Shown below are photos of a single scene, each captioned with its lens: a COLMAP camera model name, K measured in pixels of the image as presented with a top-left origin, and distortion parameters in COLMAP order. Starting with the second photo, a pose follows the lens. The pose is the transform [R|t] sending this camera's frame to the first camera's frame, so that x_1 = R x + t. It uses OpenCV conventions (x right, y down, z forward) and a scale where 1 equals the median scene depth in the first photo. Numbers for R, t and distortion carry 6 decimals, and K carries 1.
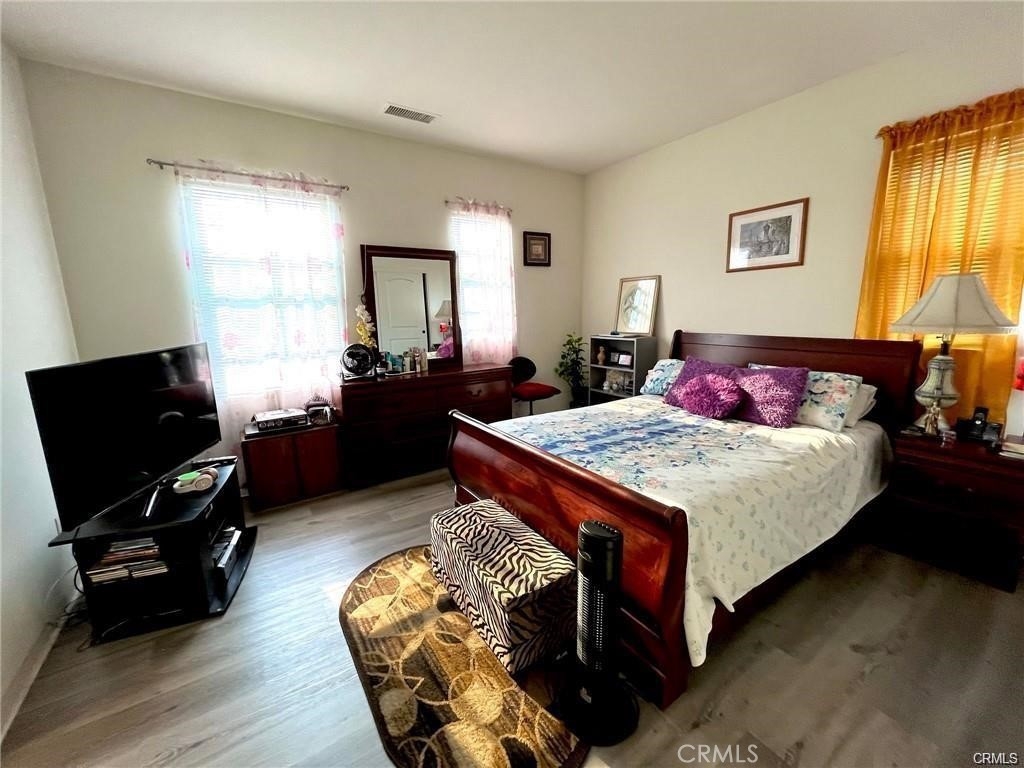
lens RADIAL K [[412.4, 0, 511.3], [0, 412.4, 381.9], [0, 0, 1]] dist [-0.003823, -0.000399]
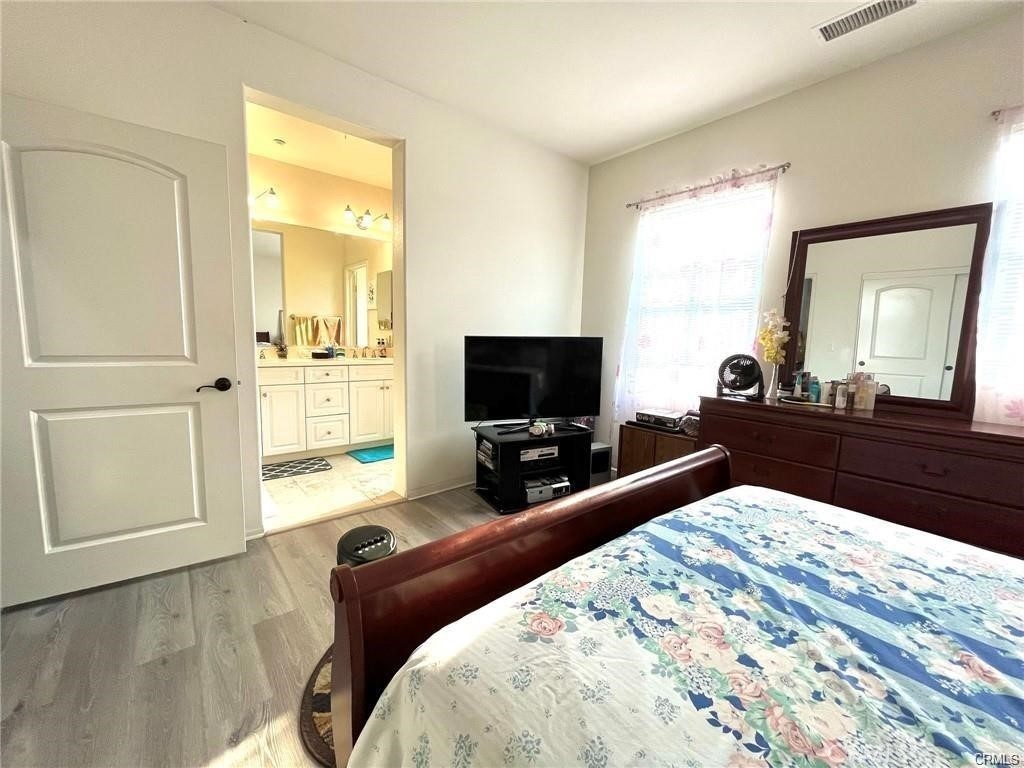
lens RADIAL K [[412.4, 0, 514.1], [0, 412.4, 382.9], [0, 0, 1]] dist [-0.003823, -0.000399]
pose [[0.115049, 0.133304, -0.984375, 0.564139], [-0.200914, 0.973597, 0.108363, -0.046008], [0.972830, 0.185308, 0.138794, 0.632314]]
